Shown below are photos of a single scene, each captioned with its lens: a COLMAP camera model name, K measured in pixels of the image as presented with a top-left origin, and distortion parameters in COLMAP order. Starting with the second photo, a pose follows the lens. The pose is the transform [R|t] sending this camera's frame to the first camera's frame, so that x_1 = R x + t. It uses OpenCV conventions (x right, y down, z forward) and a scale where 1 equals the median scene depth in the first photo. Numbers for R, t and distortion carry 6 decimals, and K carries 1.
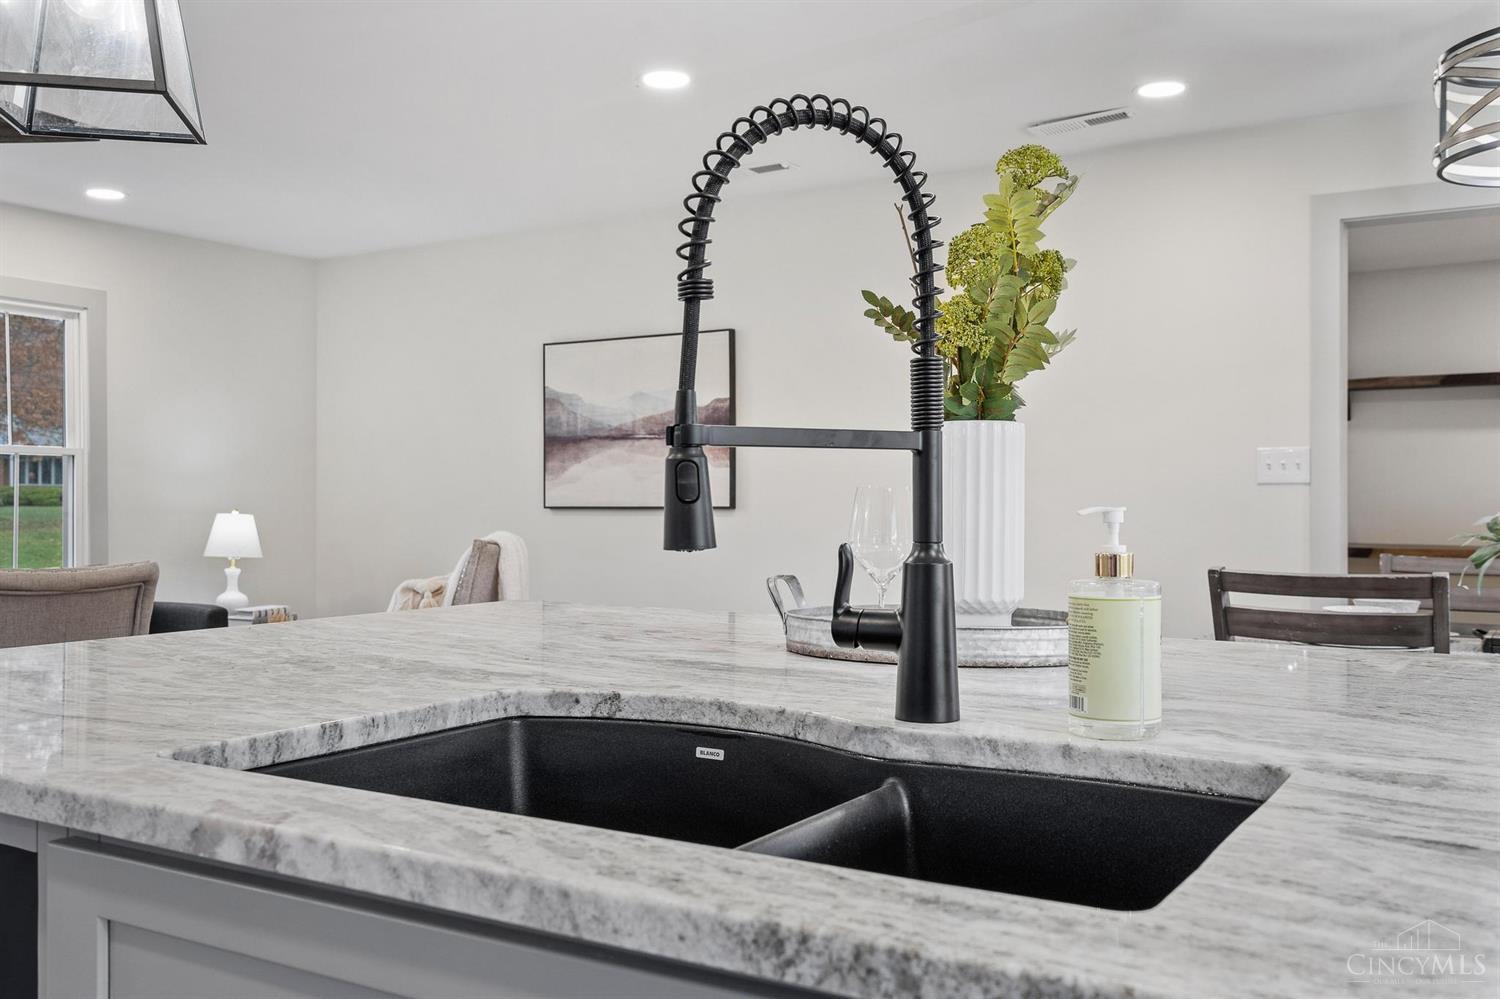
lens RADIAL K [[1322.2, 0, 751.7], [0, 1322.2, 520.5], [0, 0, 1]] dist [0.011349, -0.002255]
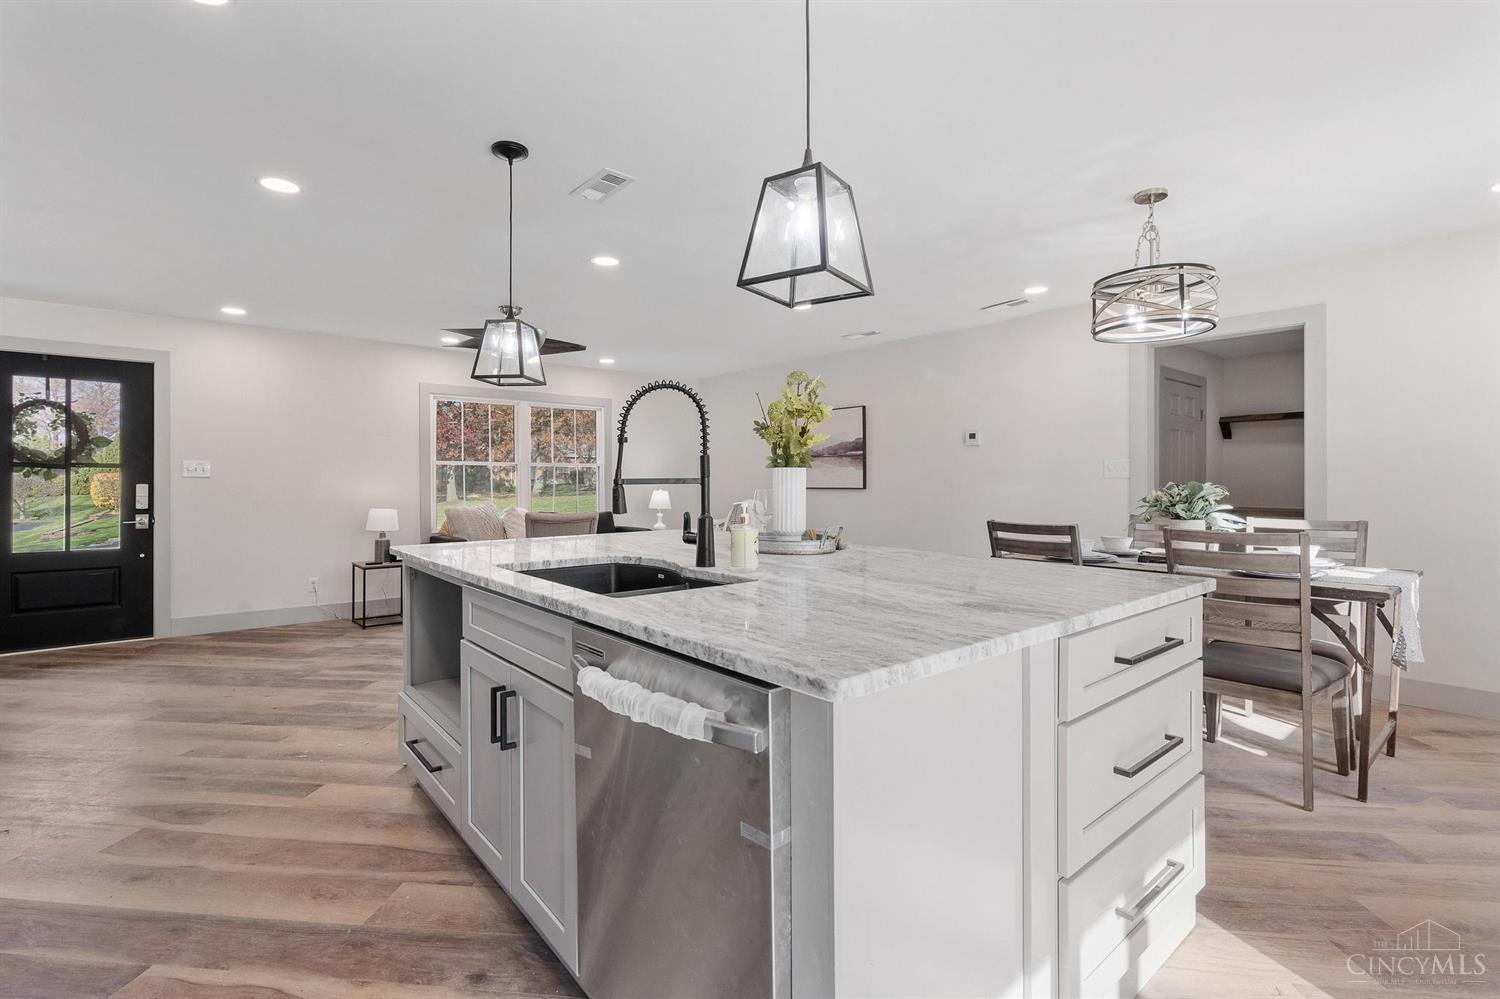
lens RADIAL K [[681.4, 0, 750.0], [0, 681.4, 499.5], [0, 0, 1]] dist [-0.001139, -0.000028]
pose [[0.948444, 0.005654, -0.316896, 0.673347], [-0.001004, 0.999889, 0.014835, -0.033671], [0.316944, -0.013752, 0.948344, -0.483527]]
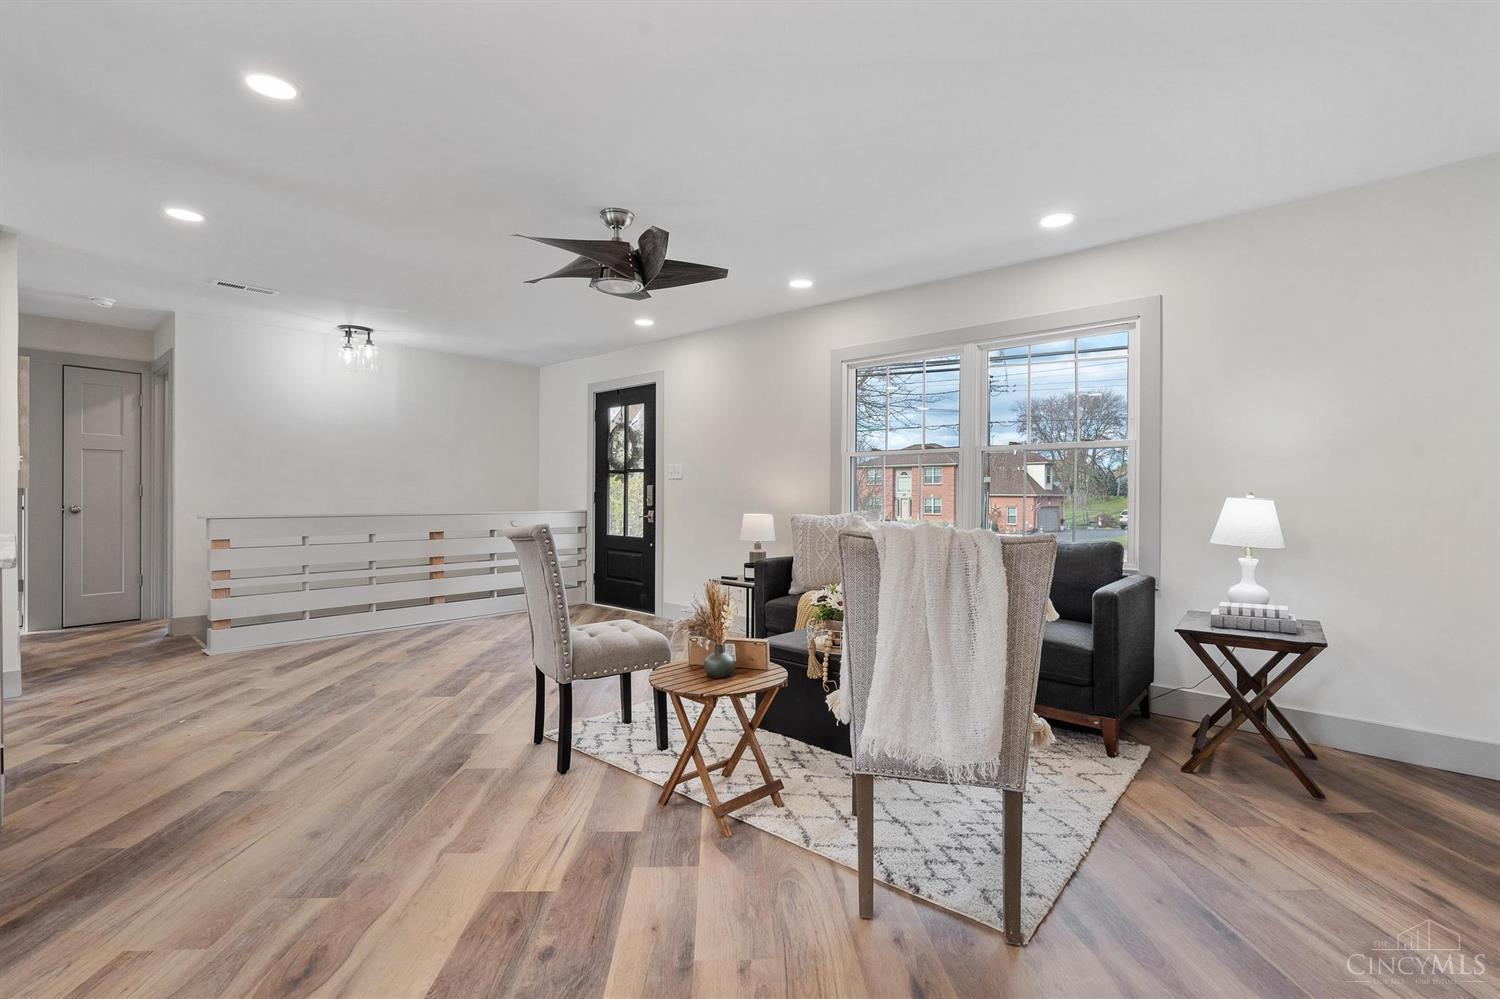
lens RADIAL K [[681.4, 0, 750.0], [0, 681.4, 499.5], [0, 0, 1]] dist [-0.001139, -0.000028]
pose [[-0.196921, 0.008279, -0.980384, 0.606124], [-0.012721, 0.999859, 0.010999, -0.022655], [0.980337, 0.014638, -0.196788, 3.429629]]
